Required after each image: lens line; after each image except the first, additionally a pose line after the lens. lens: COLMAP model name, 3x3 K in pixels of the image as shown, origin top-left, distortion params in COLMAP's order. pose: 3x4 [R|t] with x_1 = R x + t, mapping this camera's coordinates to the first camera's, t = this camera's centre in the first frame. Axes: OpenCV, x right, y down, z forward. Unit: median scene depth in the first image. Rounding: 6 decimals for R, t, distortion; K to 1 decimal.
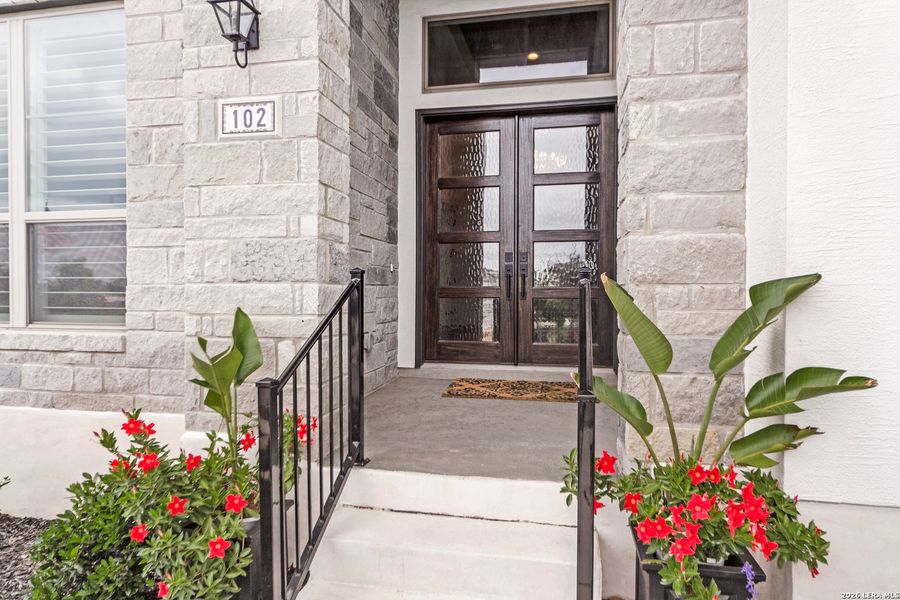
lens RADIAL K [[575.7, 0, 450.0], [0, 575.7, 300.0], [0, 0, 1]] dist [0.002113, 0.006731]
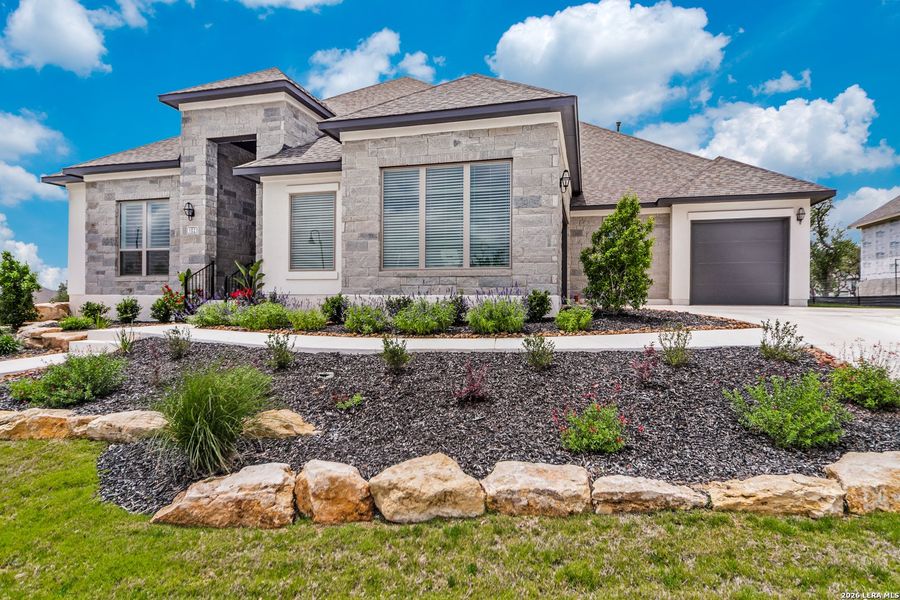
lens RADIAL K [[575.7, 0, 450.0], [0, 575.7, 300.0], [0, 0, 1]] dist [0.002113, 0.006731]
pose [[0.997336, -0.004226, -0.072828, 1.784709], [0.003033, 0.999859, -0.016491, 0.299709], [0.072888, 0.016226, 0.997208, -3.036207]]
